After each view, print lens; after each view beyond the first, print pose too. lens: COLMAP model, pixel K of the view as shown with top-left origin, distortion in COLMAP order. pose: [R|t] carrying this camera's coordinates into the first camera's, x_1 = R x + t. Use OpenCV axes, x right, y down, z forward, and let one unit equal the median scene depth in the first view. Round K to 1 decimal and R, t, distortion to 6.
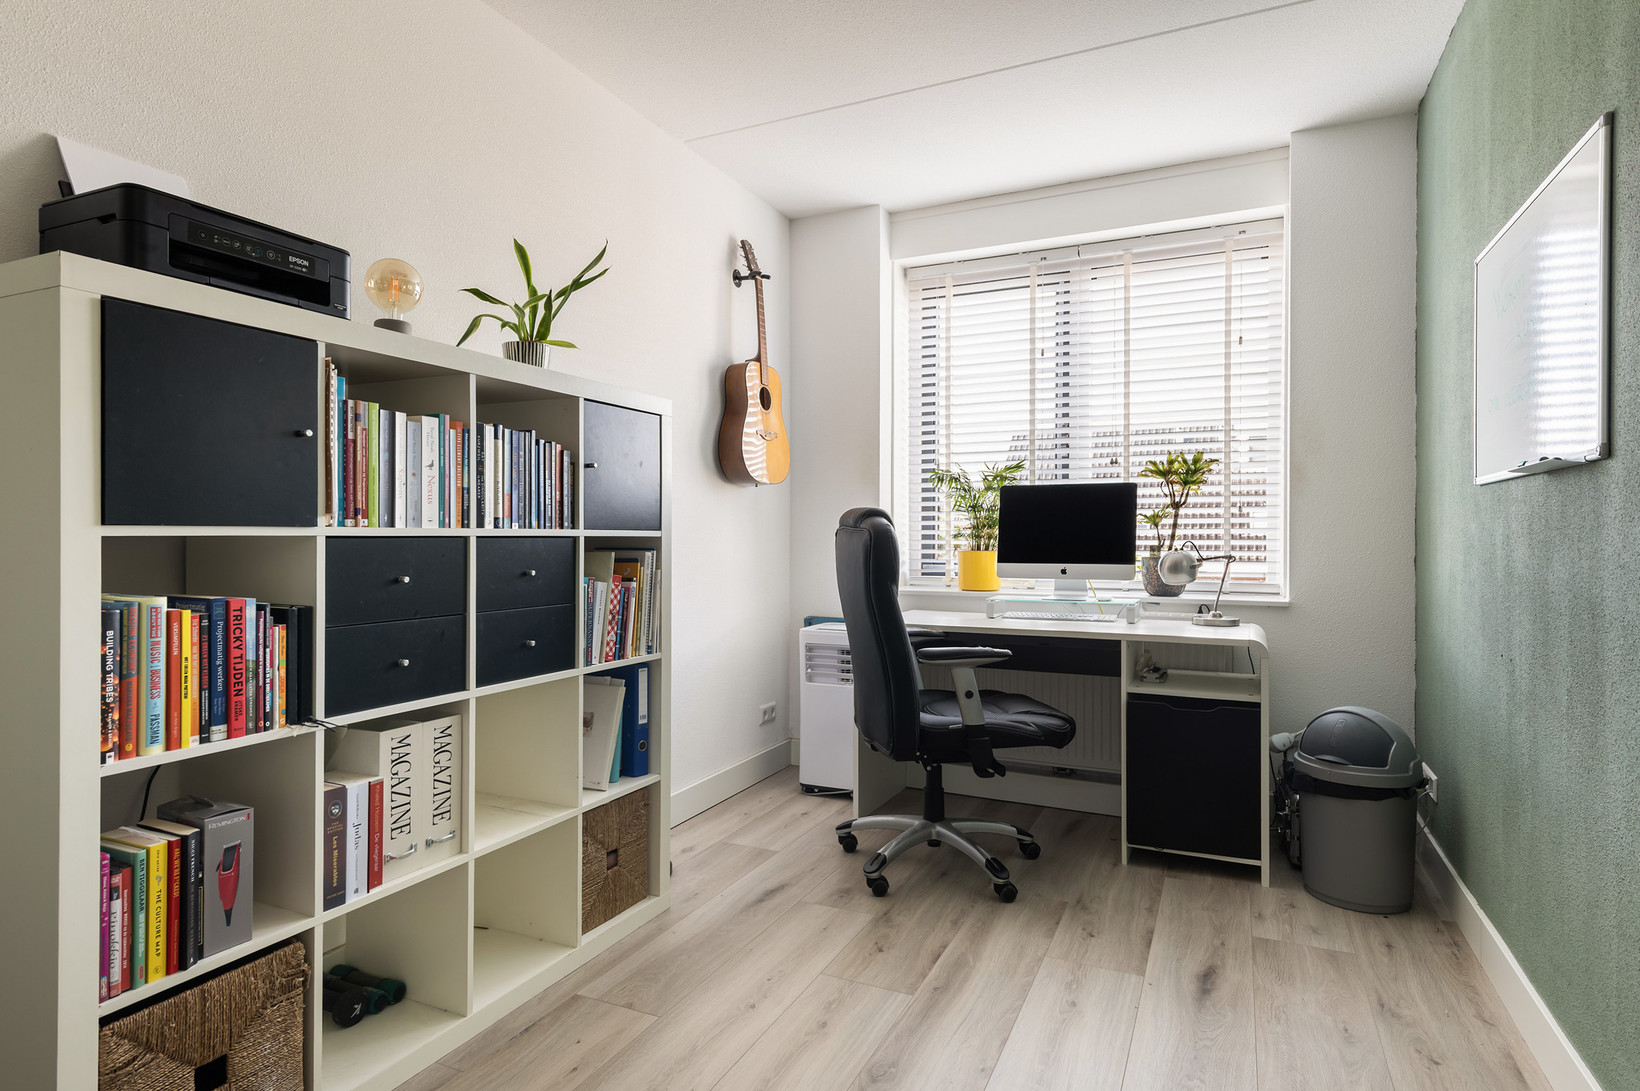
lens RADIAL K [[885.5, 0, 820.0], [0, 885.5, 540.7], [0, 0, 1]] dist [-0.000786, -0.000003]
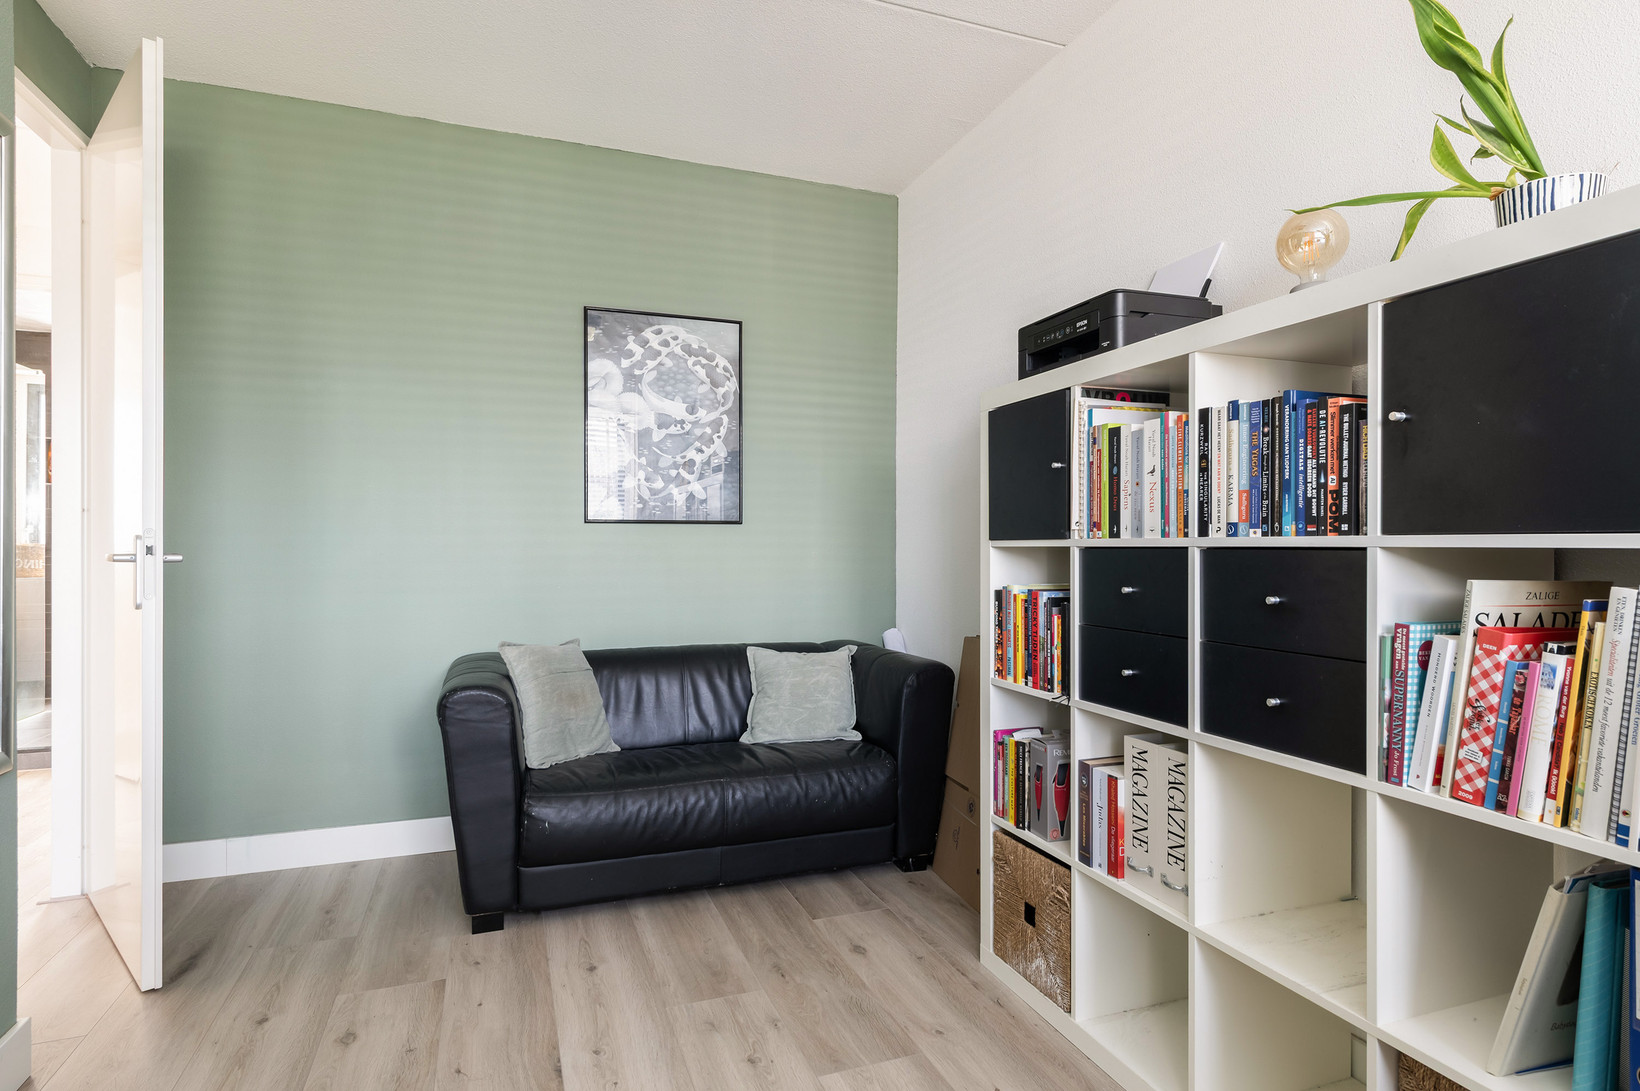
lens RADIAL K [[885.5, 0, 820.5], [0, 885.5, 543.8], [0, 0, 1]] dist [-0.000786, -0.000003]
pose [[-0.708226, -0.001347, -0.705985, 0.454831], [-0.003650, 0.999992, 0.001753, -0.008553], [0.705977, 0.003819, -0.708225, 1.368749]]
